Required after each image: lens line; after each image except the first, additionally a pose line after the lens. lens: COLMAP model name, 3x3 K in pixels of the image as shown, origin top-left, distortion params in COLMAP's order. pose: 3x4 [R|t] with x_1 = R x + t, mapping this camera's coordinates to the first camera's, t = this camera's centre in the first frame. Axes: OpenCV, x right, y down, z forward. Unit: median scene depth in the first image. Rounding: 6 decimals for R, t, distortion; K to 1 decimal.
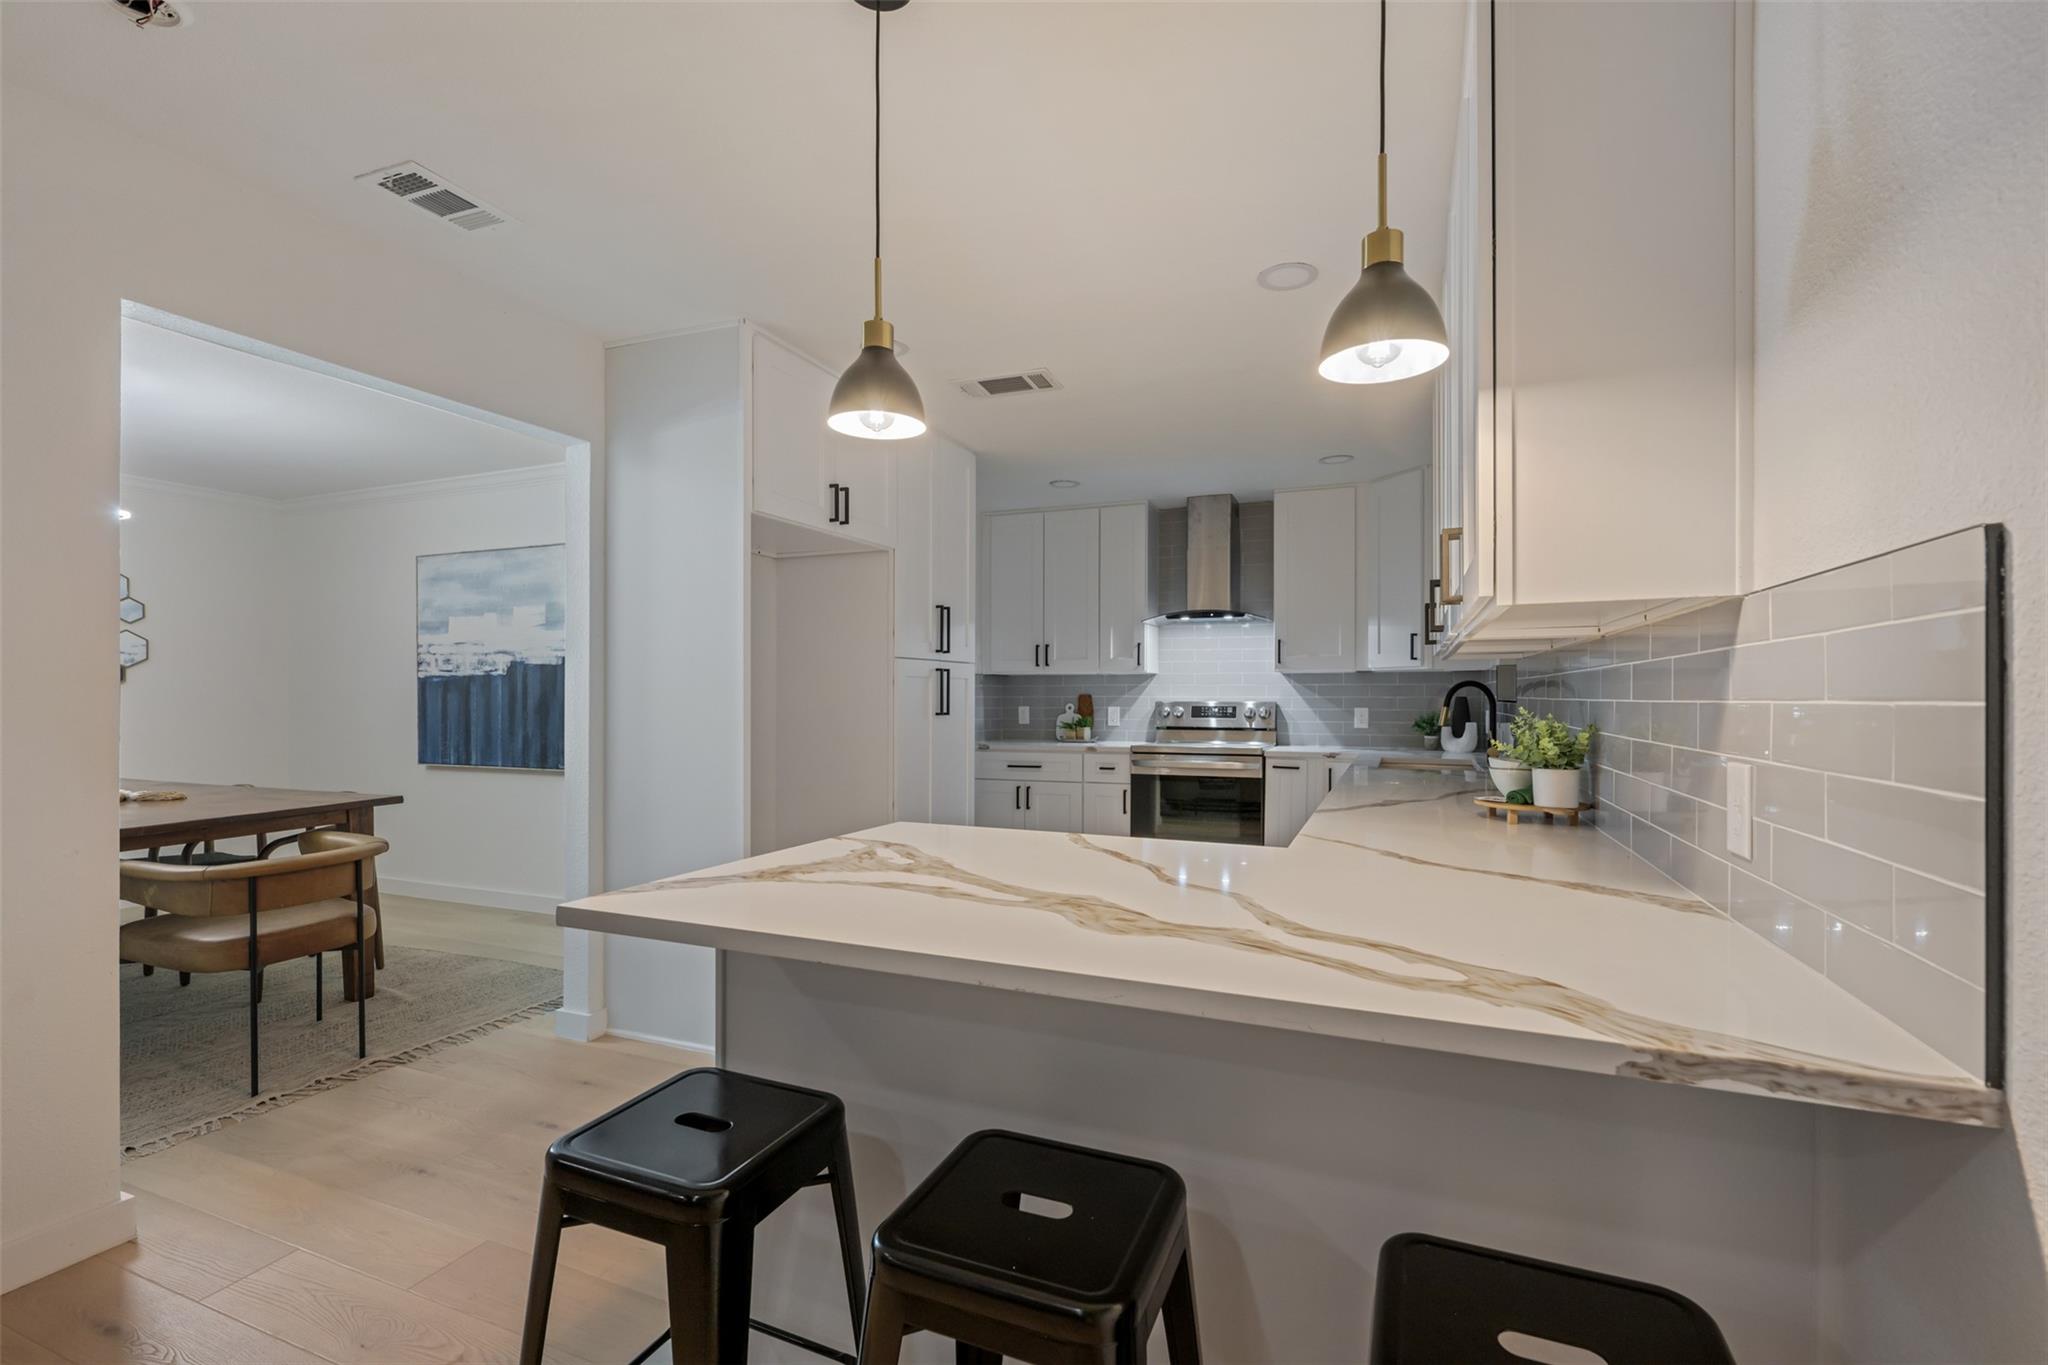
lens RADIAL K [[908.5, 0, 1024.0], [0, 908.5, 682.5], [0, 0, 1]] dist [0.000116, -0.000022]
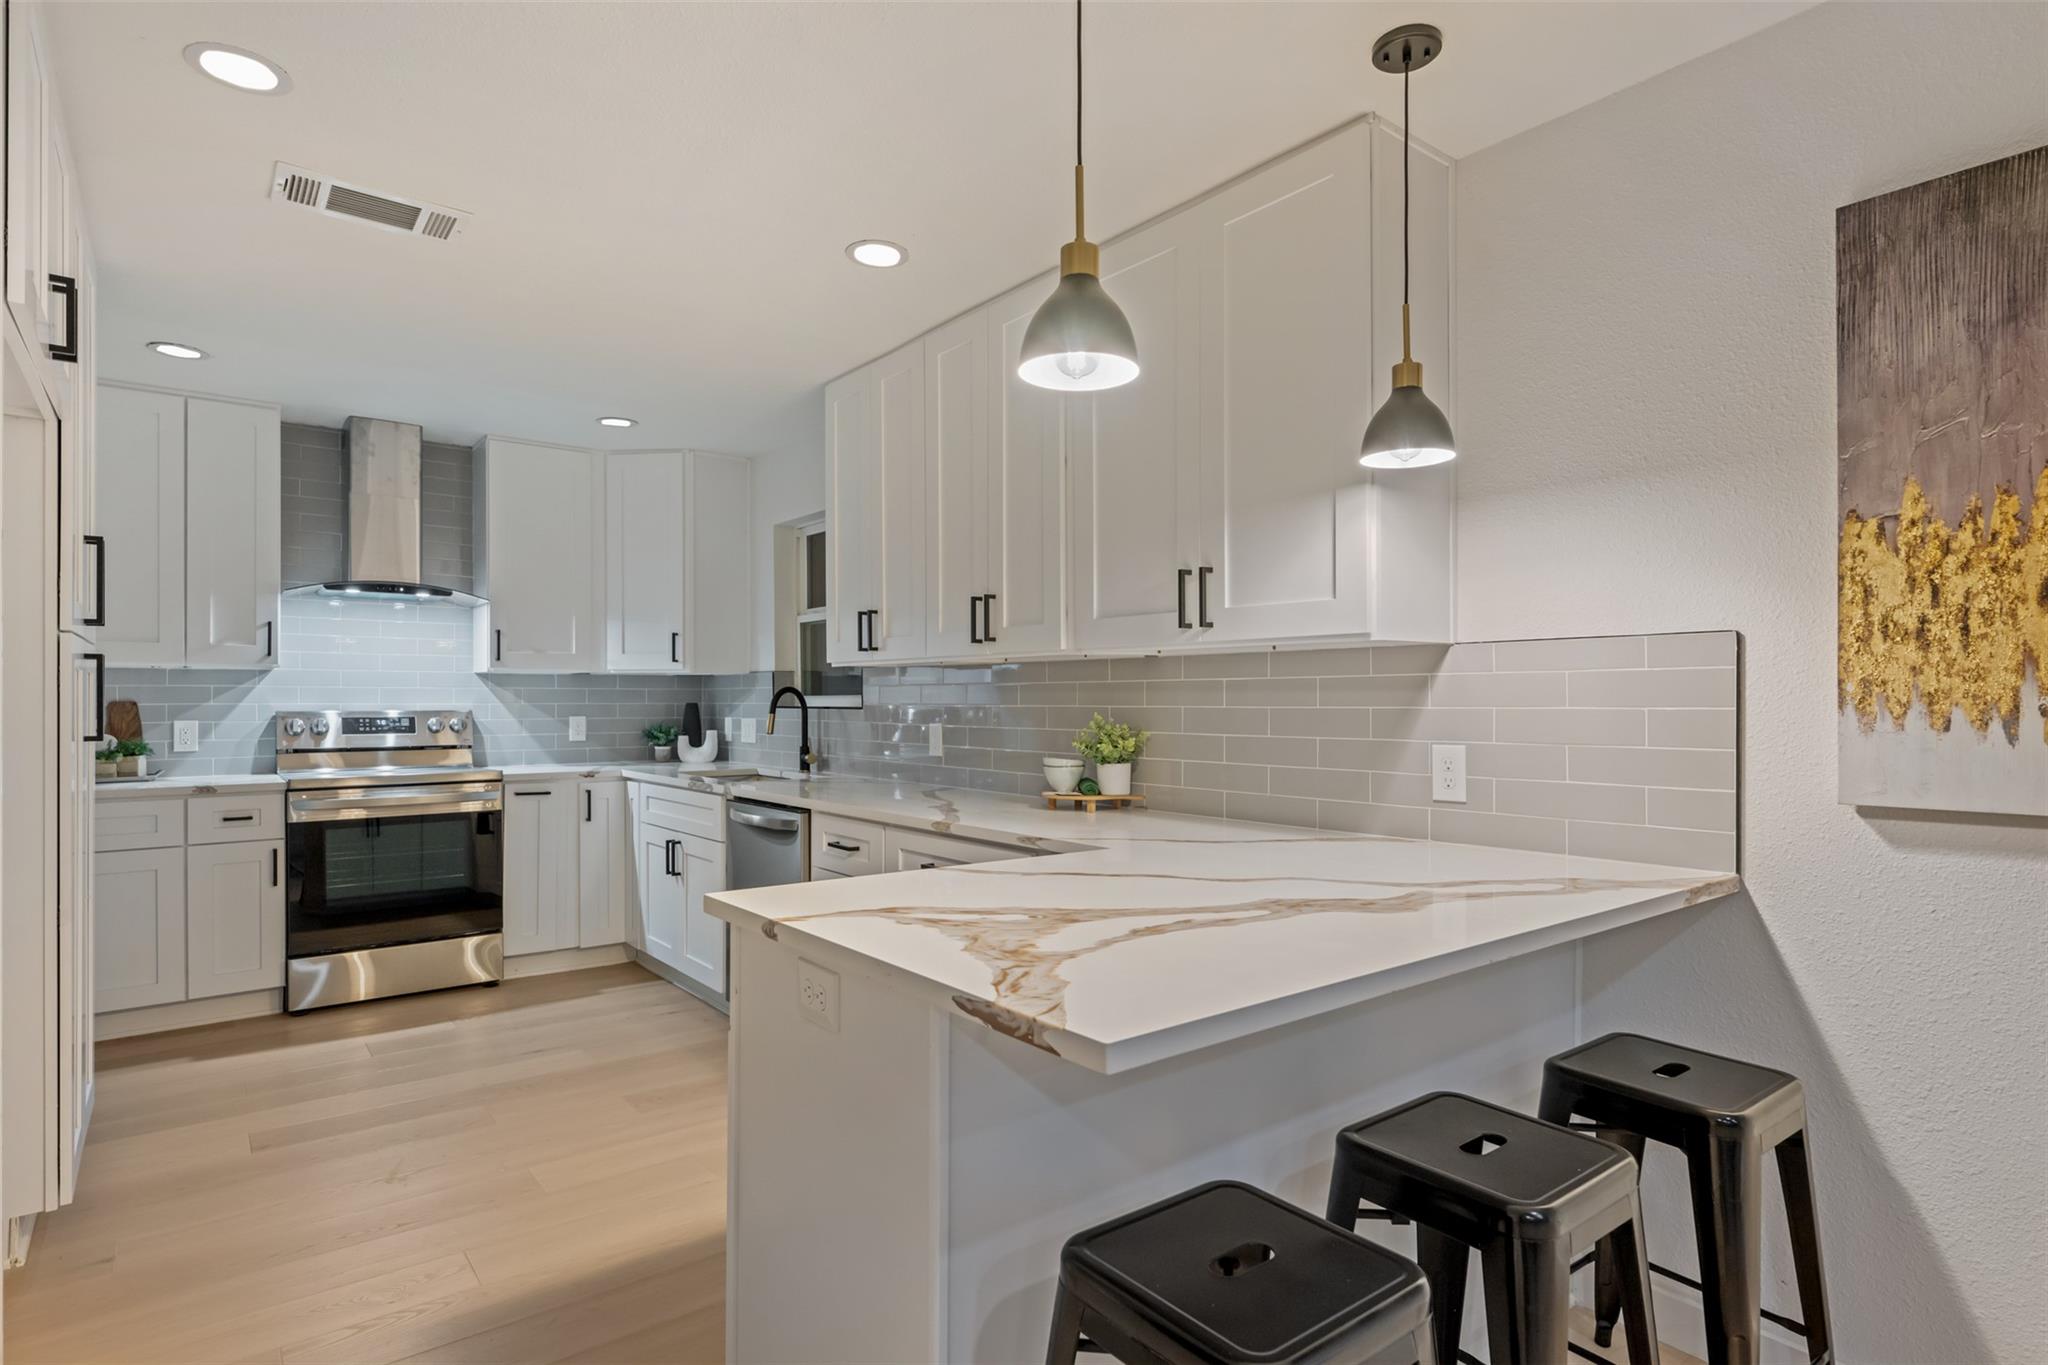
lens RADIAL K [[1058.3, 0, 1024.0], [0, 1058.3, 682.5], [0, 0, 1]] dist [-0.002924, -0.000424]
pose [[0.486185, 0.012805, 0.873762, -0.282328], [-0.011222, 0.999902, -0.008410, 0.000156], [-0.873784, -0.005716, 0.486281, 0.165889]]
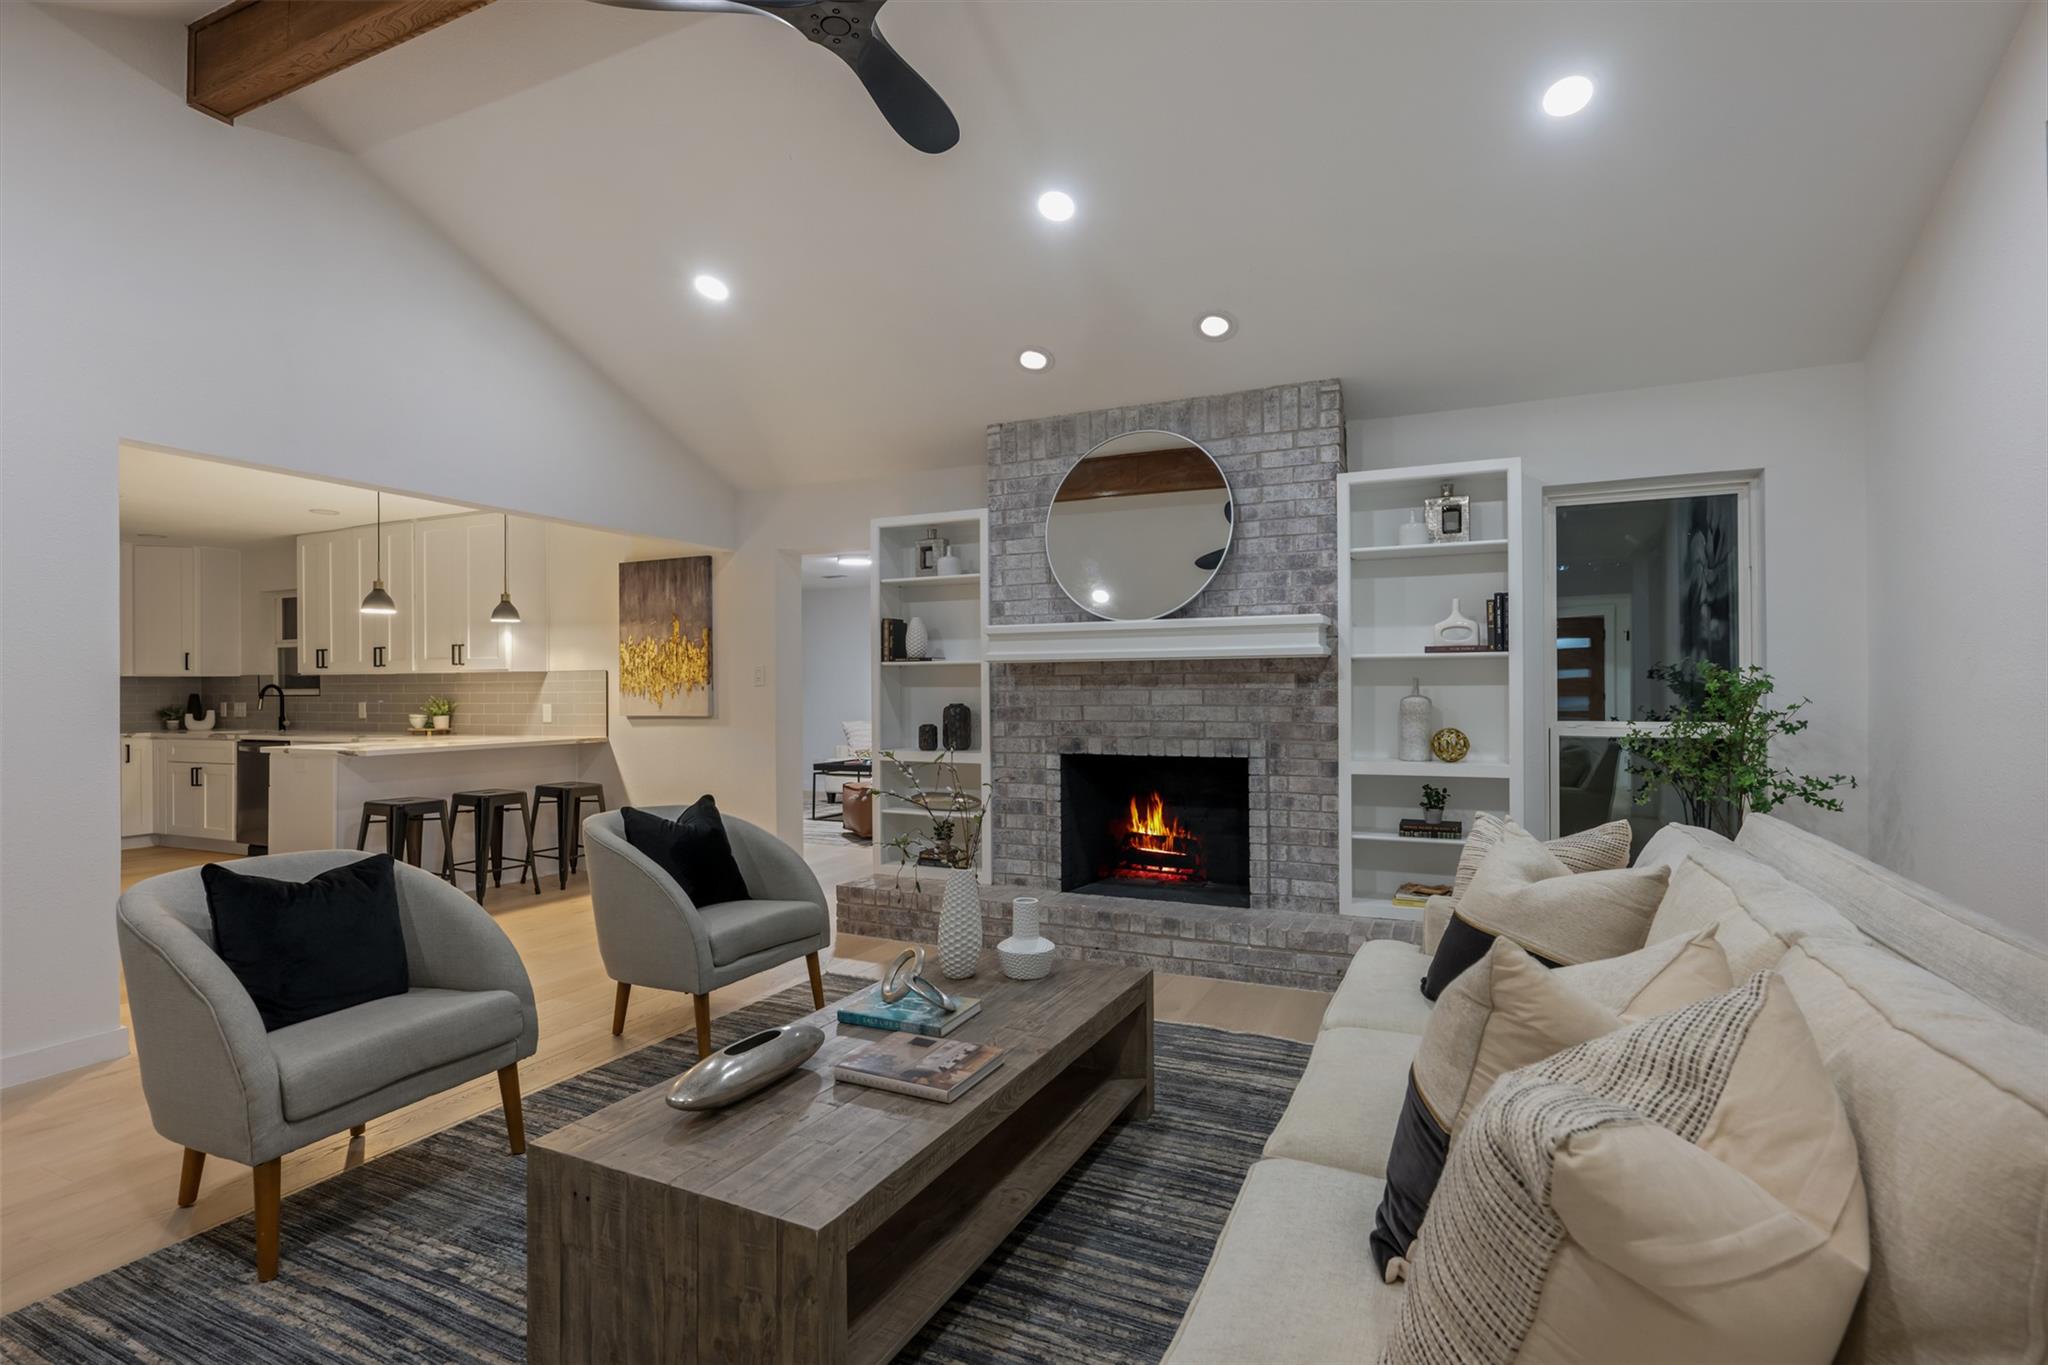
lens RADIAL K [[1001.6, 0, 1024.0], [0, 1001.6, 682.5], [0, 0, 1]] dist [-0.000101, 0.000112]
pose [[0.053738, 0.003277, 0.998550, -1.040581], [-0.007317, 0.999969, -0.002887, -0.008077], [-0.998528, -0.007151, 0.053761, -0.437401]]
